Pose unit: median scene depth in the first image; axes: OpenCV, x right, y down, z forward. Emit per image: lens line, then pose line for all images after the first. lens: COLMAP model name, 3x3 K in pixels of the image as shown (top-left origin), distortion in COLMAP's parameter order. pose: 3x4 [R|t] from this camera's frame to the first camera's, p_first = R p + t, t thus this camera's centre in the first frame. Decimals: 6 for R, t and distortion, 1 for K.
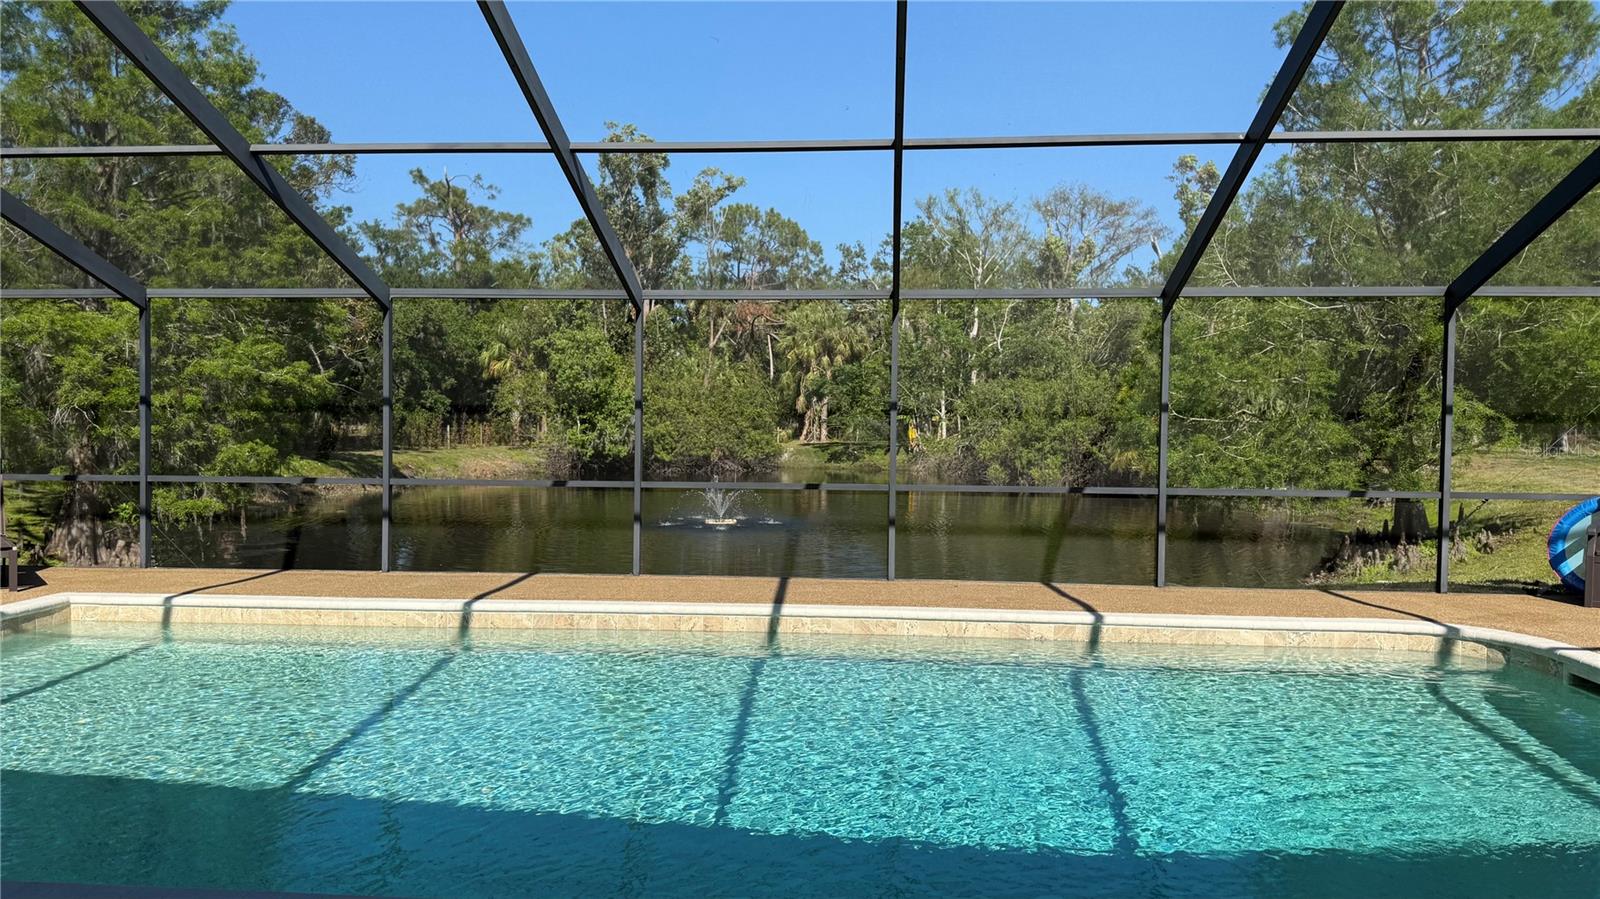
lens RADIAL K [[1129.1, 0, 800.0], [0, 1129.1, 449.5], [0, 0, 1]] dist [0.005154, -0.001162]
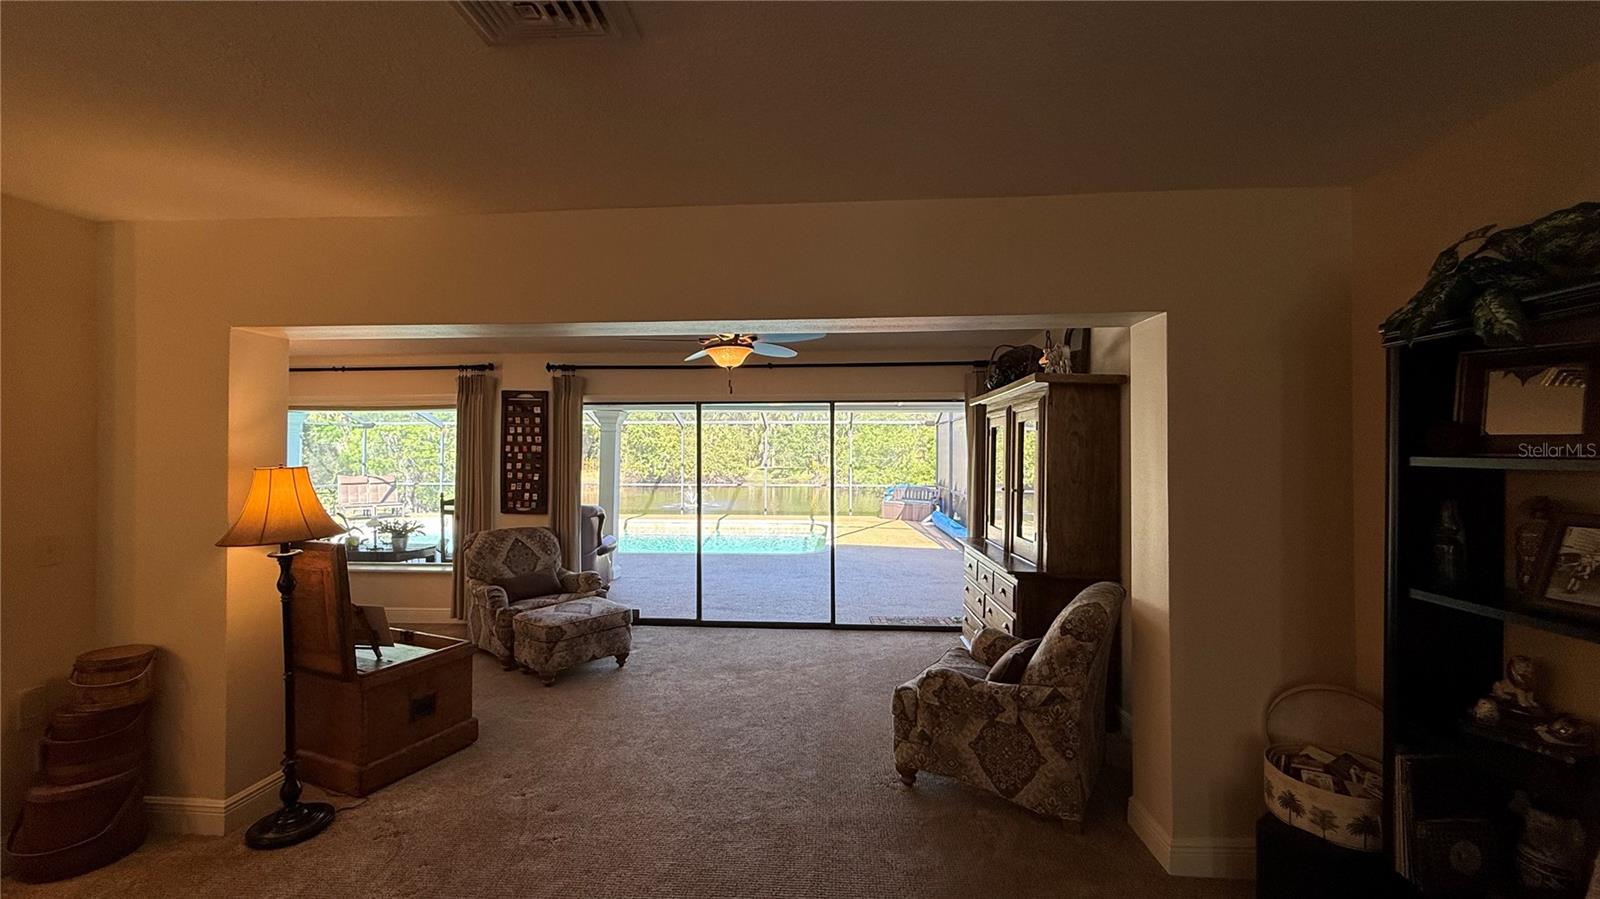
lens RADIAL K [[642.2, 0, 800.0], [0, 642.2, 449.5], [0, 0, 1]] dist [0.001267, 0.000299]
pose [[0.999954, -0.007448, 0.006090, 0.082559], [0.007650, 0.999398, -0.033834, -0.000123], [-0.005834, 0.033879, 0.999409, -0.158774]]
